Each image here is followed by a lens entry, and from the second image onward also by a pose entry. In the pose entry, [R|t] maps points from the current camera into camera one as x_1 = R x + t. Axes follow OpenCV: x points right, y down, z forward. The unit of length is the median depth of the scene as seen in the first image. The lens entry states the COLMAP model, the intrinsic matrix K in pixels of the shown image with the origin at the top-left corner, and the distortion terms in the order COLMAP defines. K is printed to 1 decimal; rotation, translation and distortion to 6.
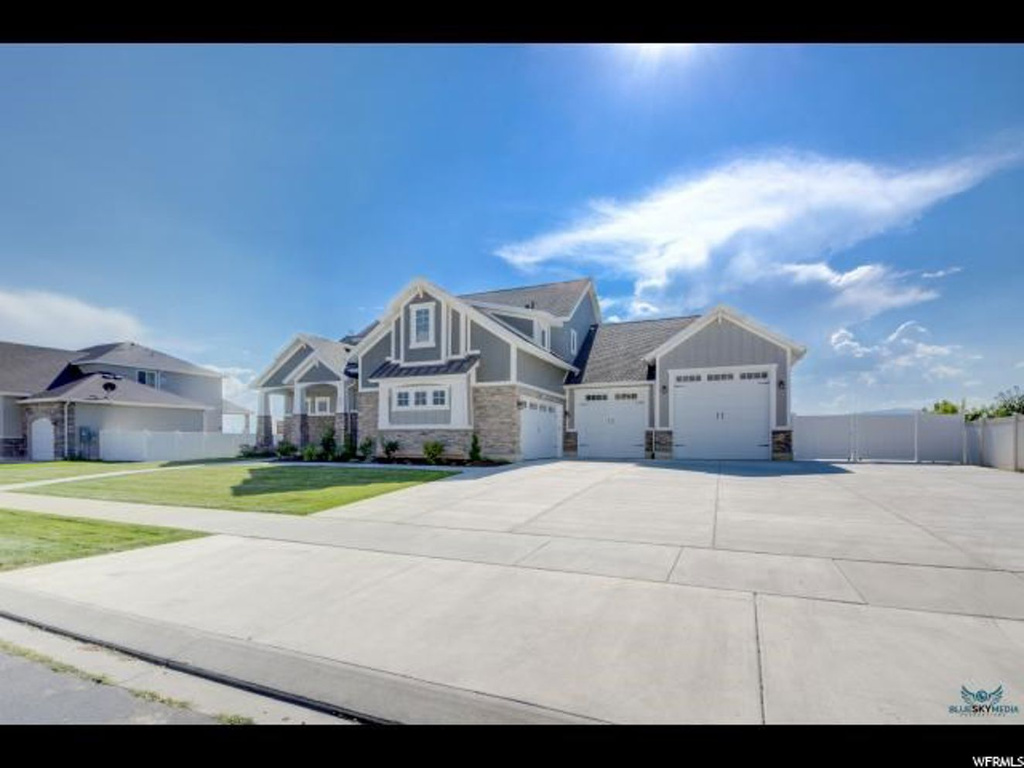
lens RADIAL K [[484.1, 0, 531.2], [0, 484.1, 417.0], [0, 0, 1]] dist [-0.000856, -0.000087]
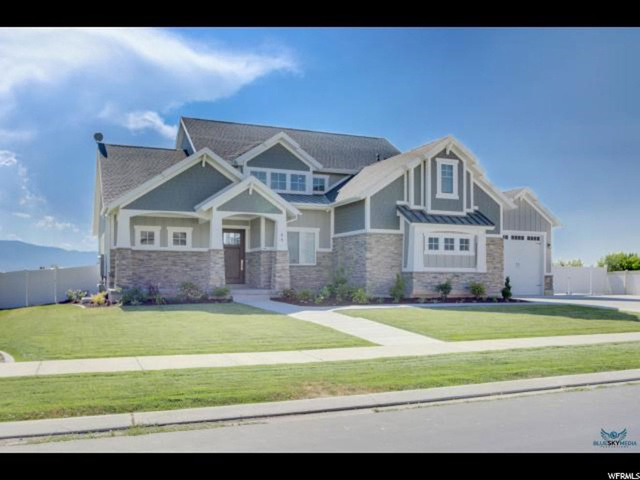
lens RADIAL K [[519.6, 0, 320.0], [0, 519.6, 240.0], [0, 0, 1]] dist [-0.009415, -0.002373]
pose [[0.724871, 0.056019, 0.686603, -1.239631], [-0.032515, 0.998360, -0.047128, 0.017850], [-0.688117, 0.011837, 0.725503, 0.330532]]
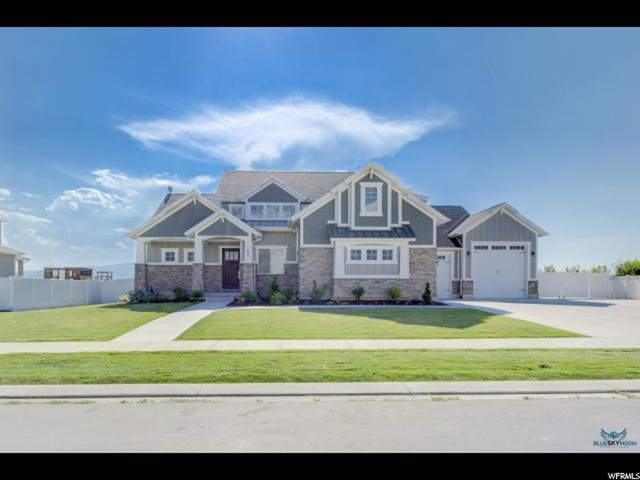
lens RADIAL K [[363.6, 0, 319.7], [0, 363.6, 266.9], [0, 0, 1]] dist [0.004152, 0.000270]
pose [[0.911547, 0.021891, 0.410612, -0.744383], [-0.018860, 0.999757, -0.011433, 0.007898], [-0.410762, 0.002678, 0.911739, 0.157982]]
